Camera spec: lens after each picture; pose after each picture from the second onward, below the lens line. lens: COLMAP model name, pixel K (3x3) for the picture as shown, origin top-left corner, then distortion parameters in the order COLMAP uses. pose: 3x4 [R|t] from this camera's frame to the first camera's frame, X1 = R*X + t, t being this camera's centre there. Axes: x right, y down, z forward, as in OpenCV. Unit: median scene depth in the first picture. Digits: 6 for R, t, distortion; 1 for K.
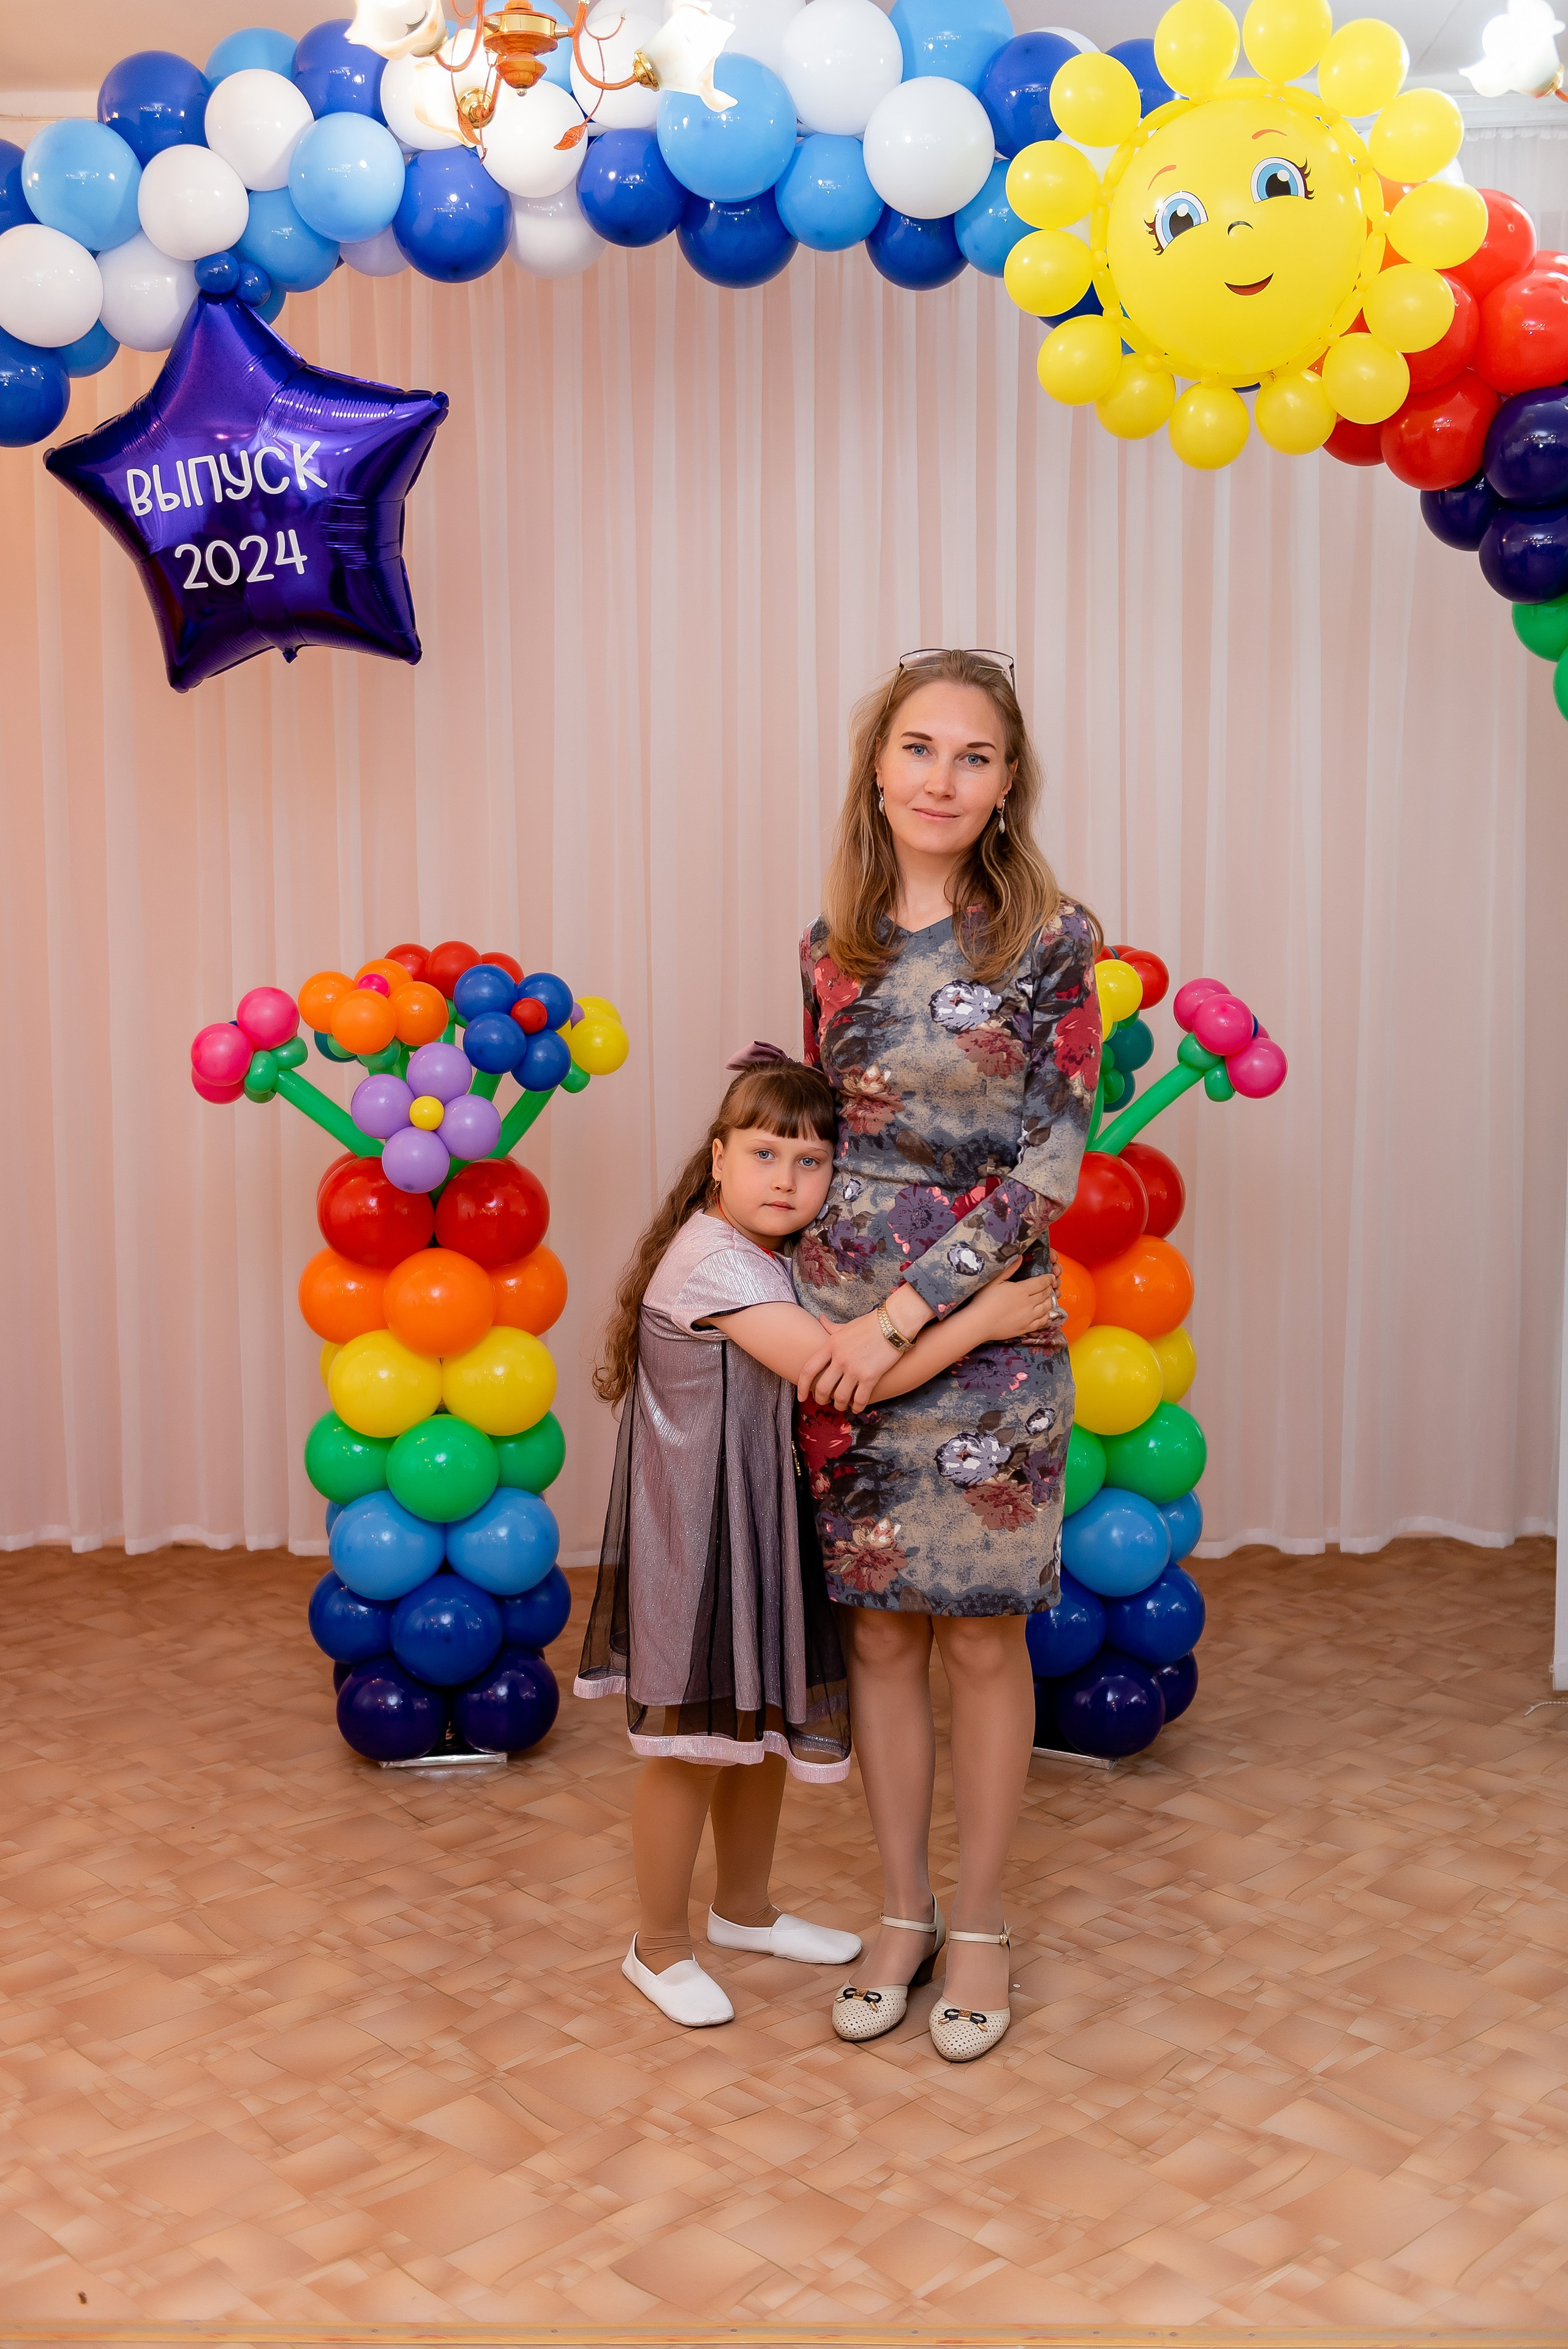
lens RADIAL K [[2535.2, 0, 784.0], [0, 2535.2, 1174.5], [0, 0, 1]] dist [-0.007094, 0.012658]
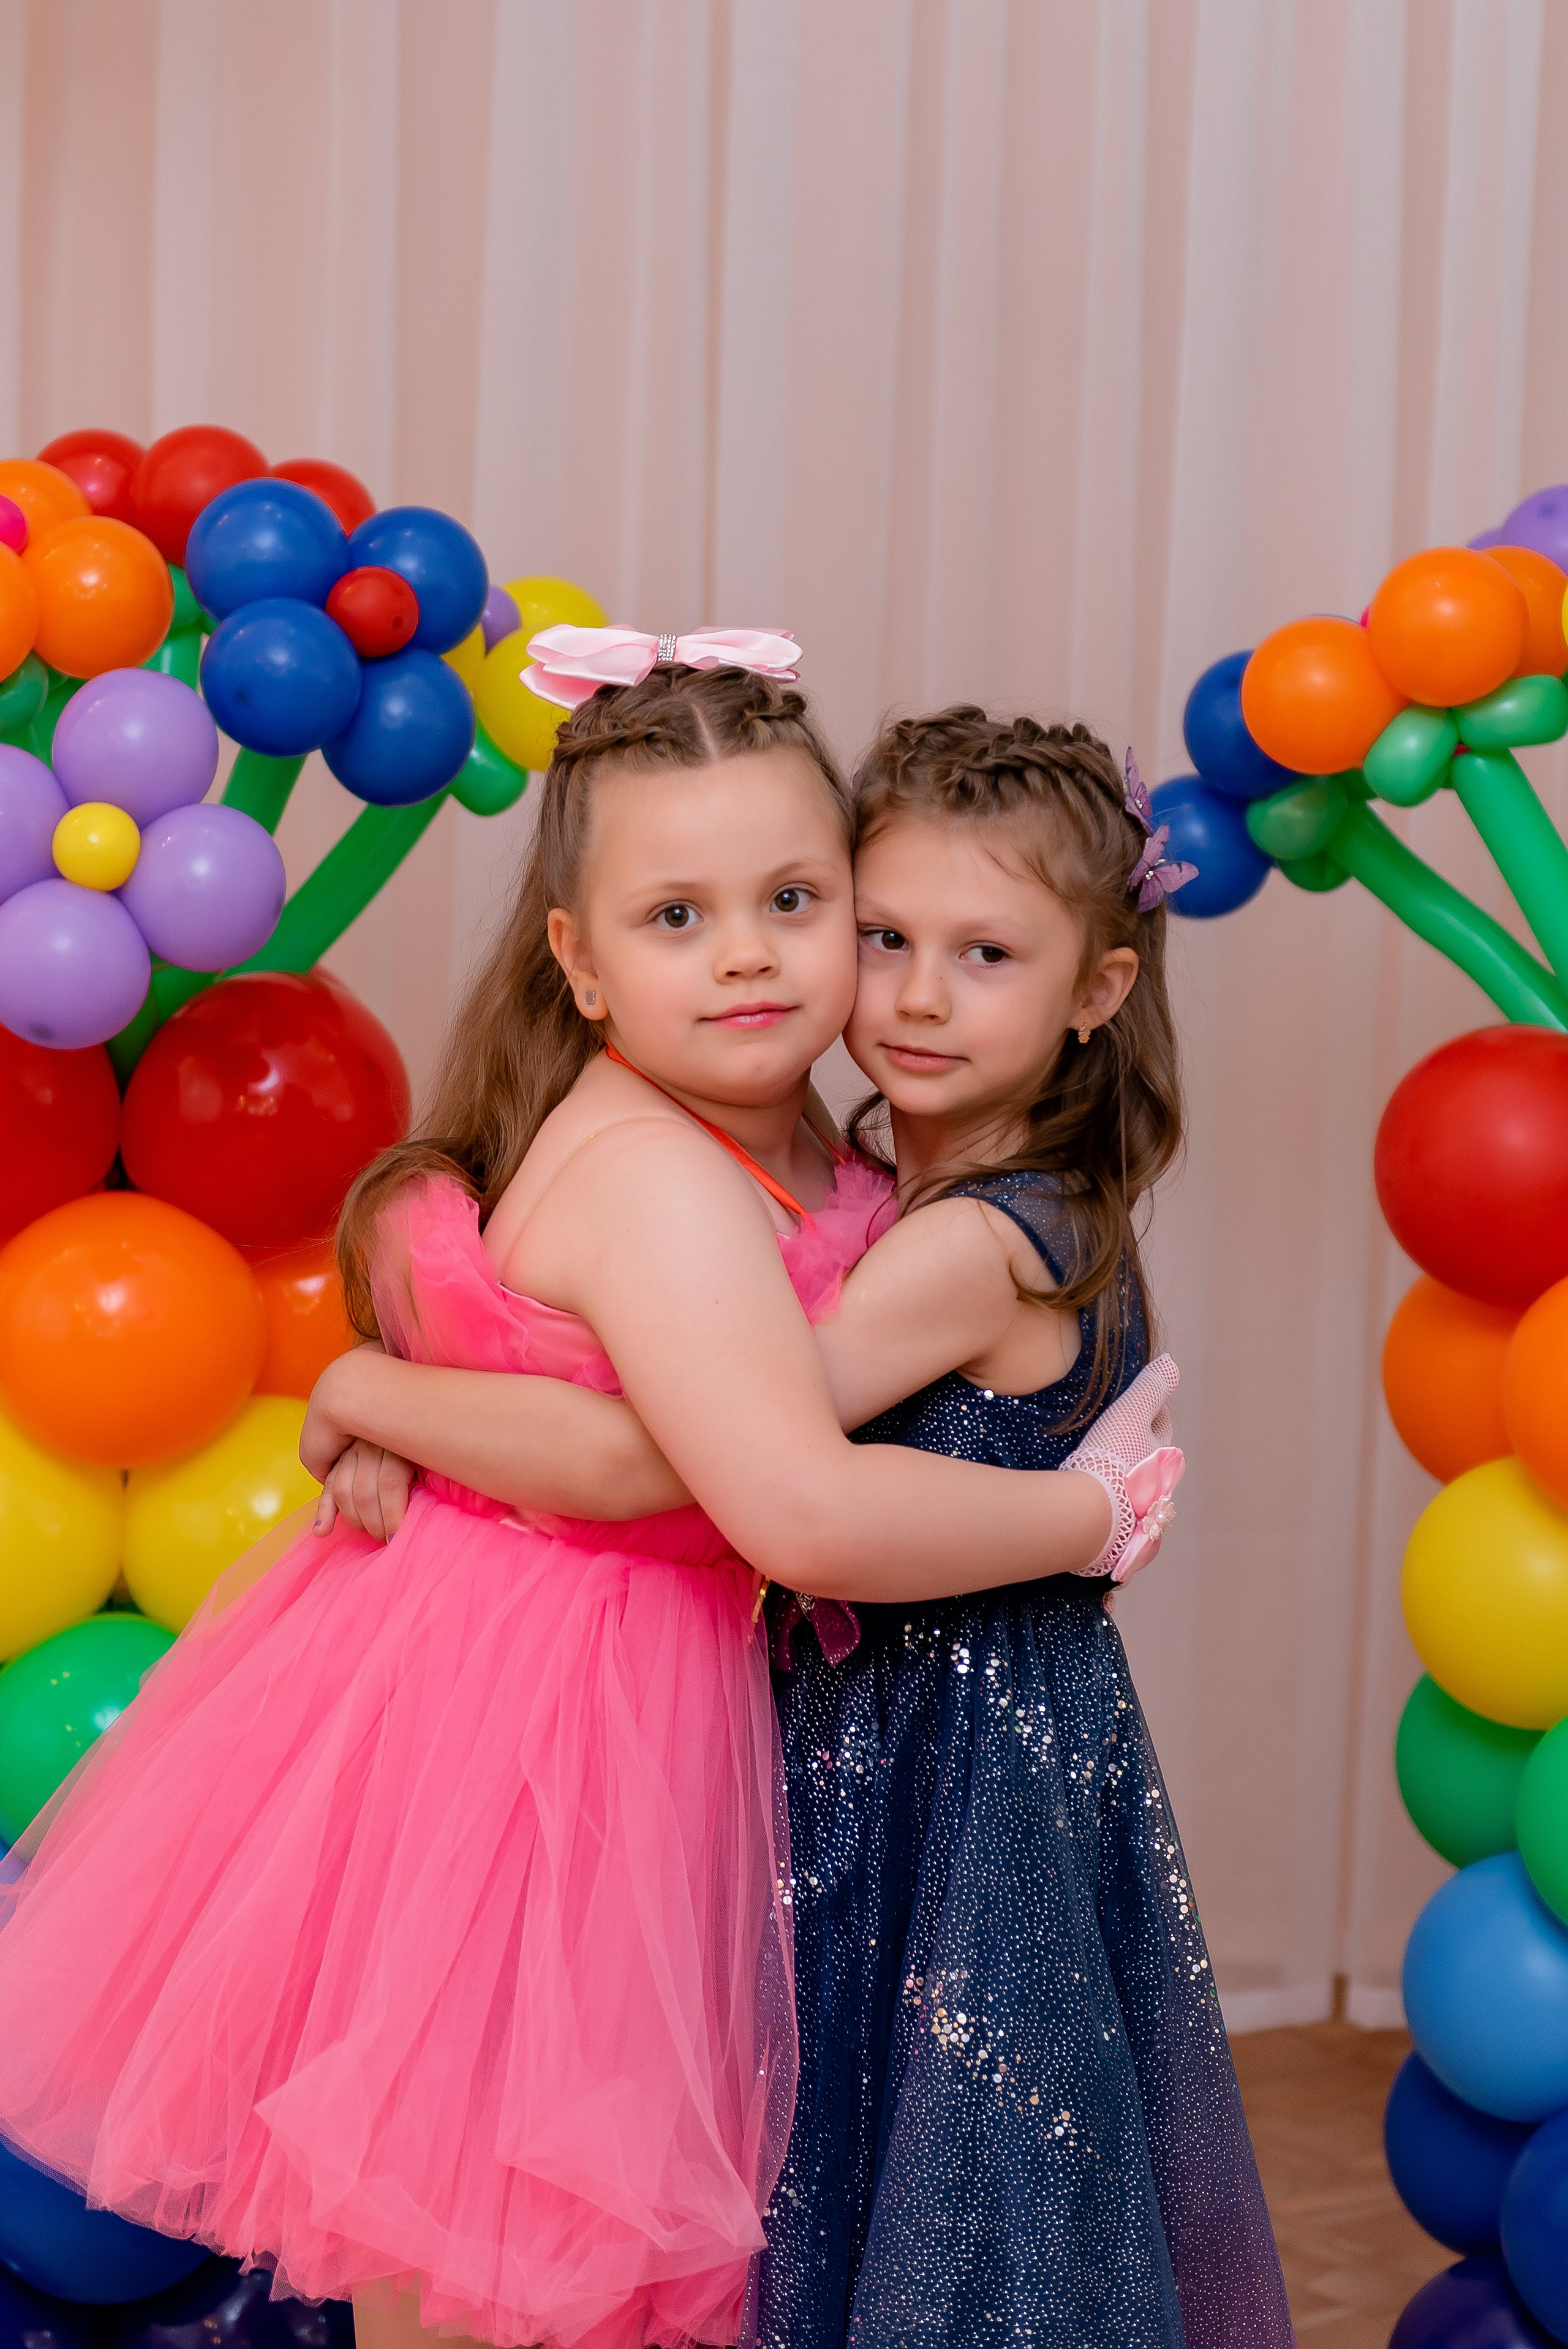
lens RADIAL K [[5497.8, 0, 784.0], [0, 5497.8, 898.9], [0, 0, 1]] dist [0.021940, 0.196158]
pose [[0.997543, 0.039773, -0.057680, 0.014445], [-0.041541, 0.998693, -0.029780, 0.004773], [0.056420, 0.032103, 0.997891, 0.151936]]
